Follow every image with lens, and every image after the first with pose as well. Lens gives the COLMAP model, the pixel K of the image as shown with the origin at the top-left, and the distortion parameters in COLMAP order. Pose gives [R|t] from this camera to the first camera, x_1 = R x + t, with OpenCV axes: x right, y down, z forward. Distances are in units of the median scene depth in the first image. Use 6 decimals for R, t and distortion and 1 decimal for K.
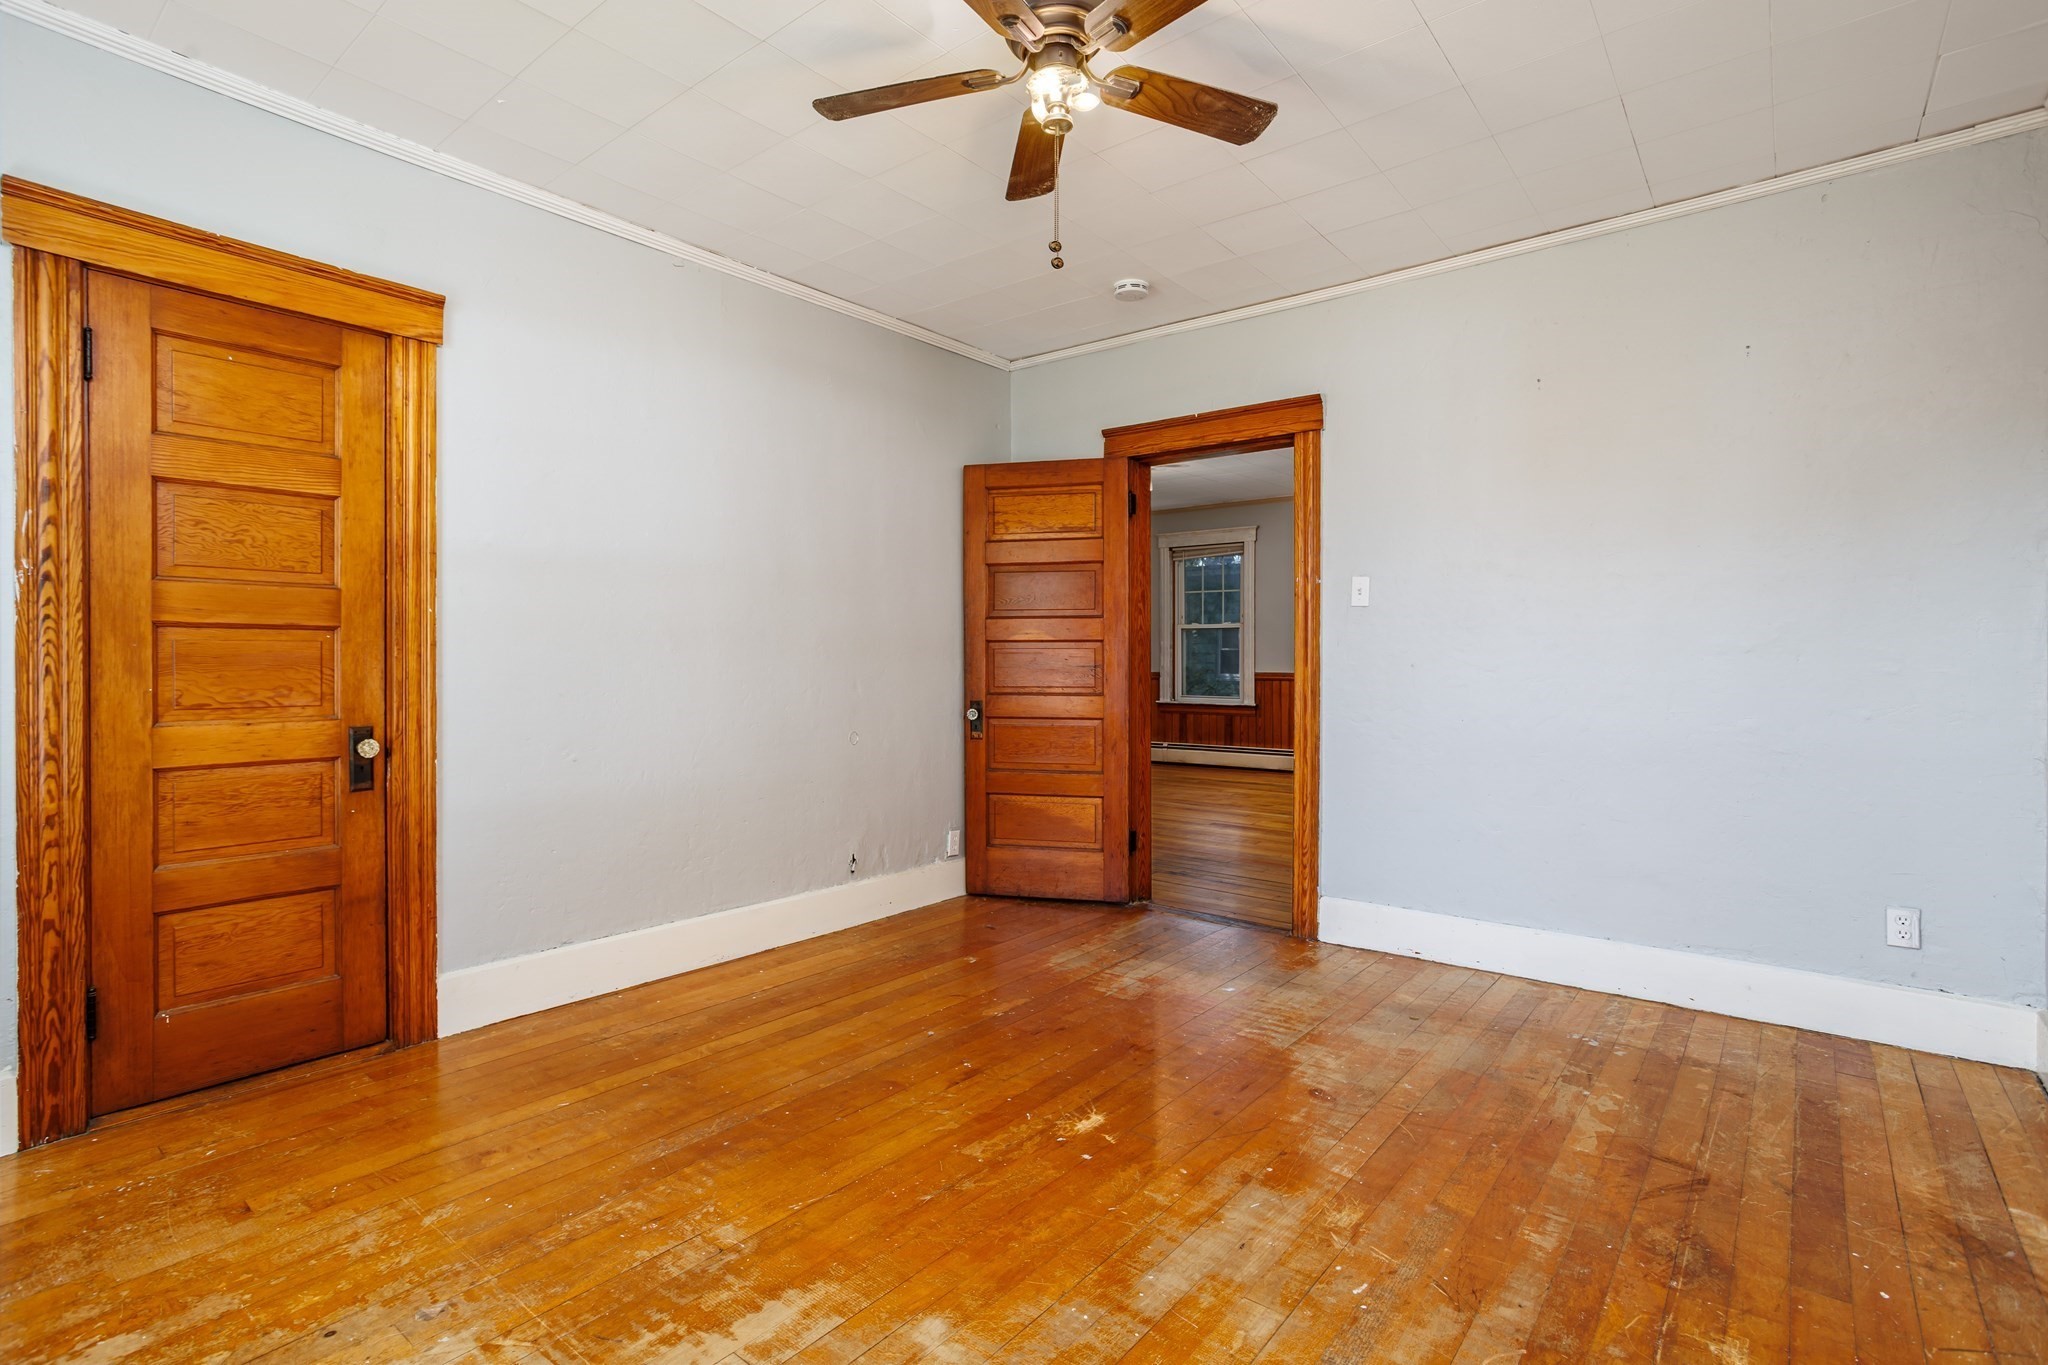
lens RADIAL K [[1000.5, 0, 1019.3], [0, 1000.5, 666.4], [0, 0, 1]] dist [-0.062409, 0.038389]
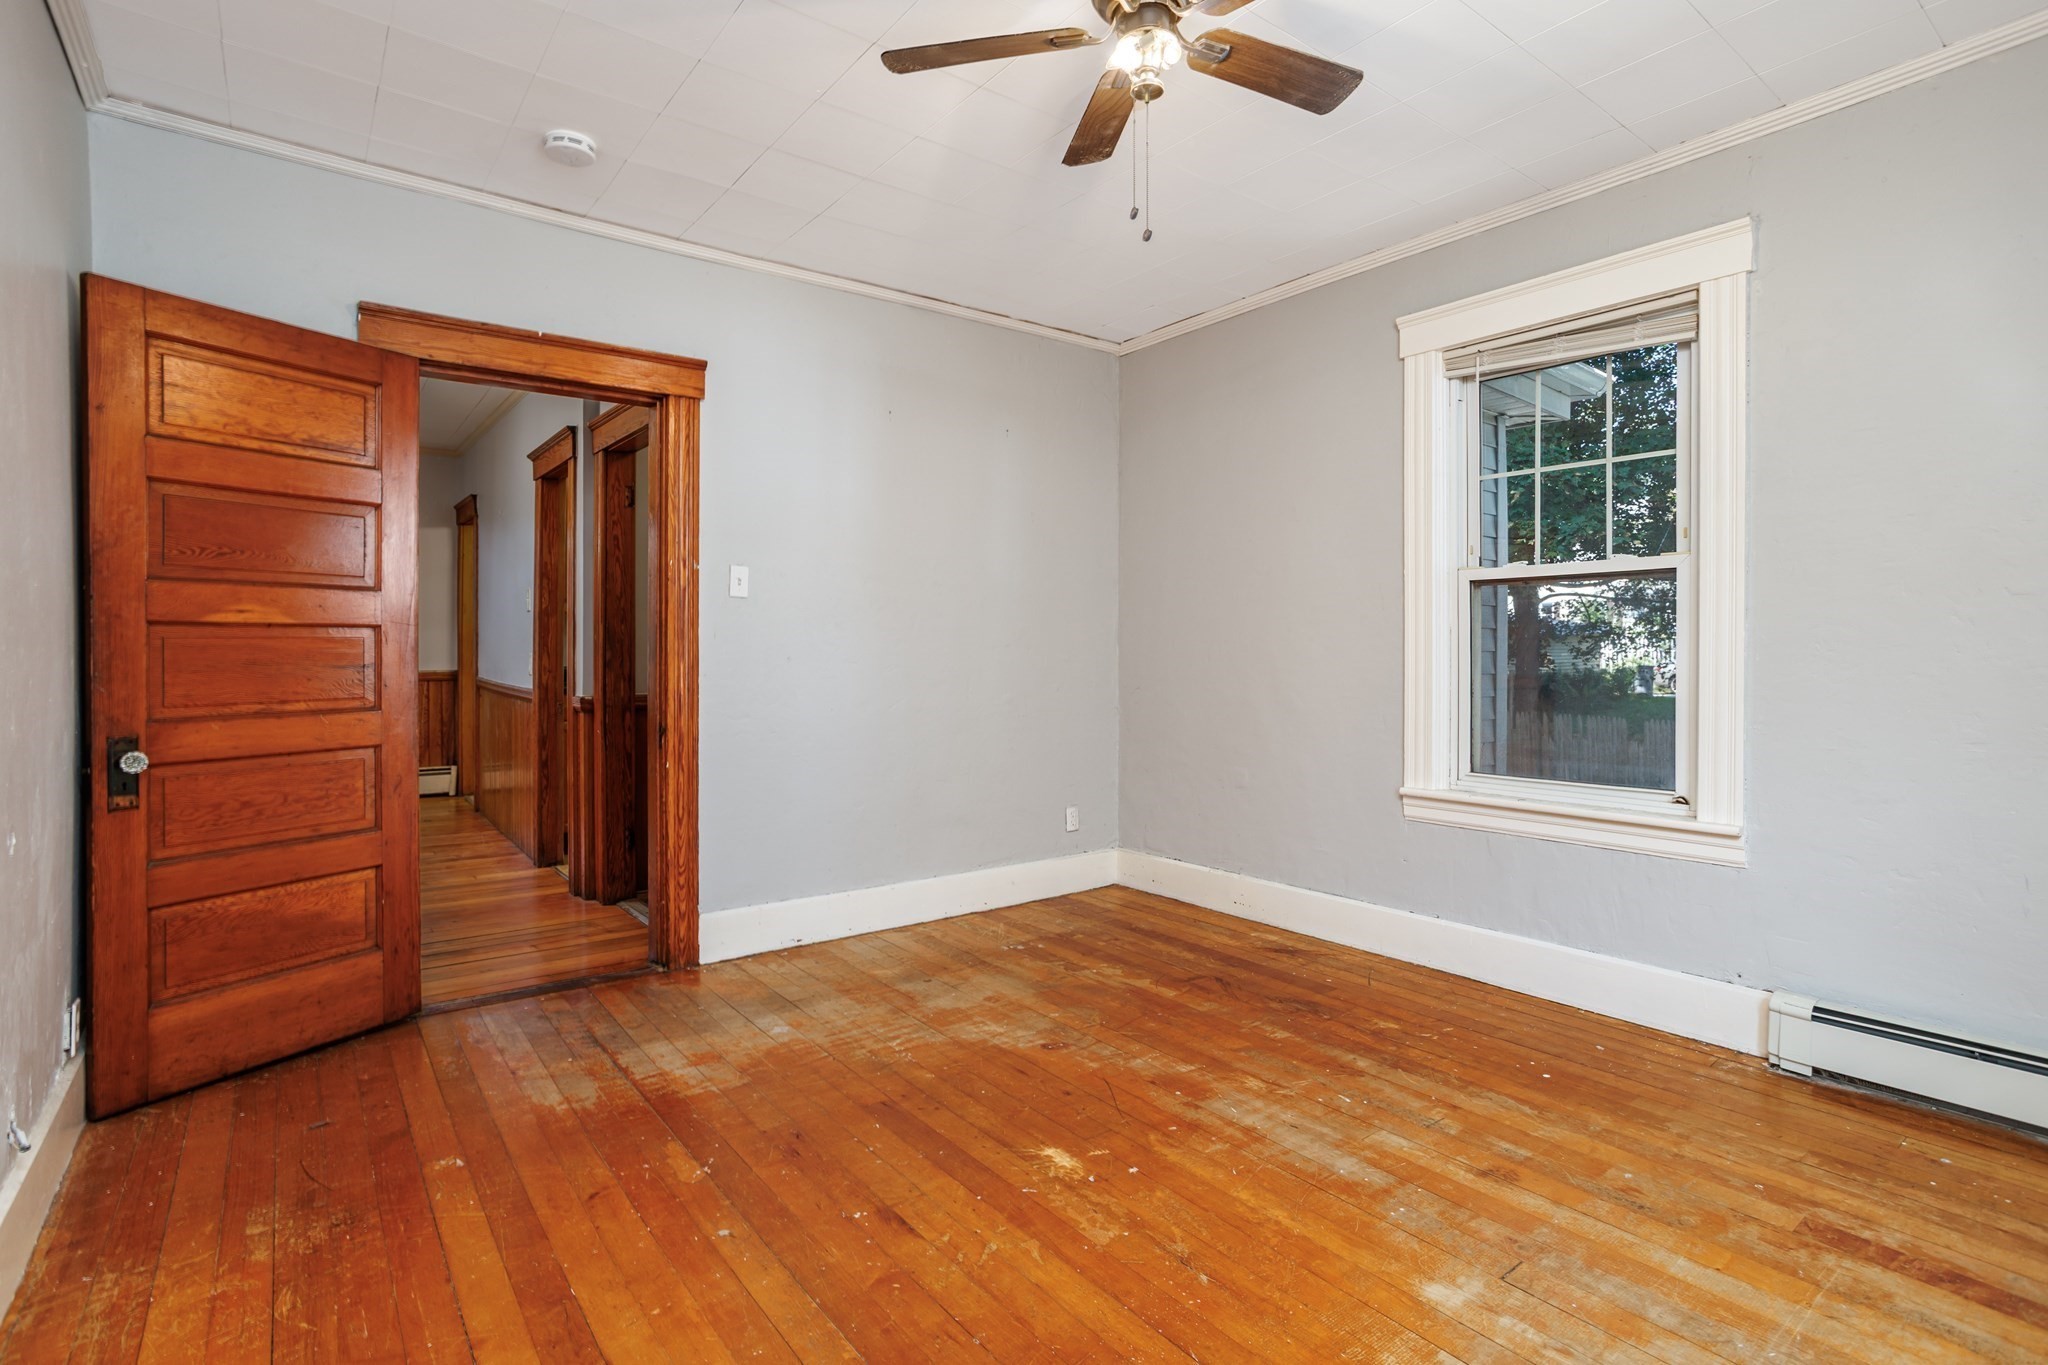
lens RADIAL K [[1000.5, 0, 1019.3], [0, 1000.5, 666.4], [0, 0, 1]] dist [-0.062409, 0.038389]
pose [[0.226558, -0.016402, 0.973860, -0.717007], [0.011444, 0.999834, 0.014177, -0.006951], [-0.973930, 0.007933, 0.226708, 0.718917]]
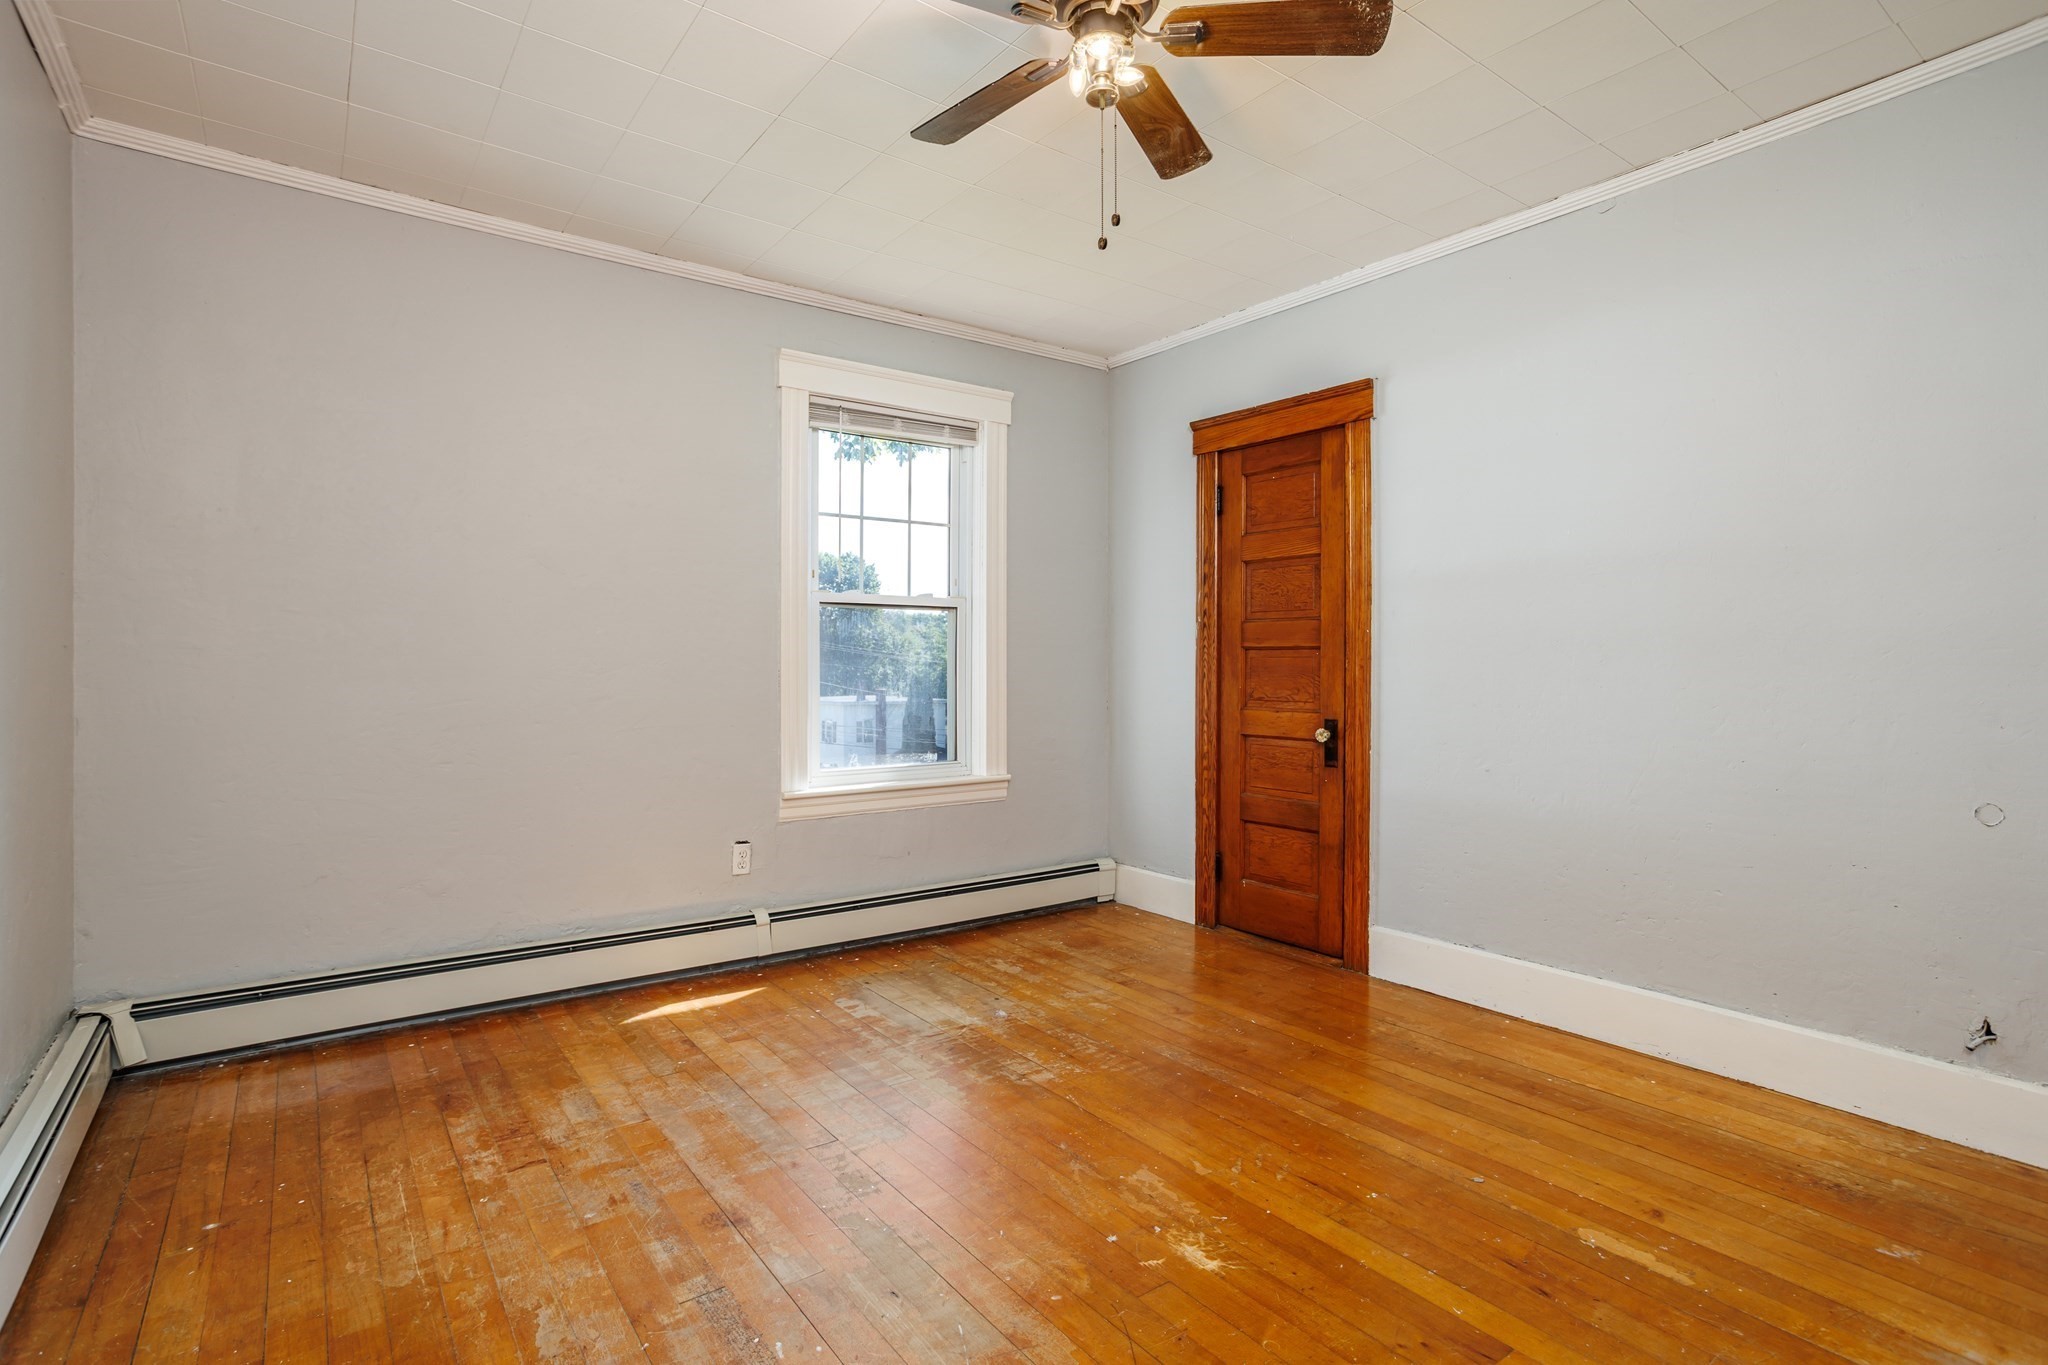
lens RADIAL K [[964.1, 0, 1003.5], [0, 964.1, 667.1], [0, 0, 1]] dist [-0.058117, 0.027386]
pose [[-0.254532, -0.003660, -0.967057, 0.731292], [-0.013495, 0.999909, -0.000233, -0.004631], [0.966970, 0.012991, -0.254558, 0.902892]]
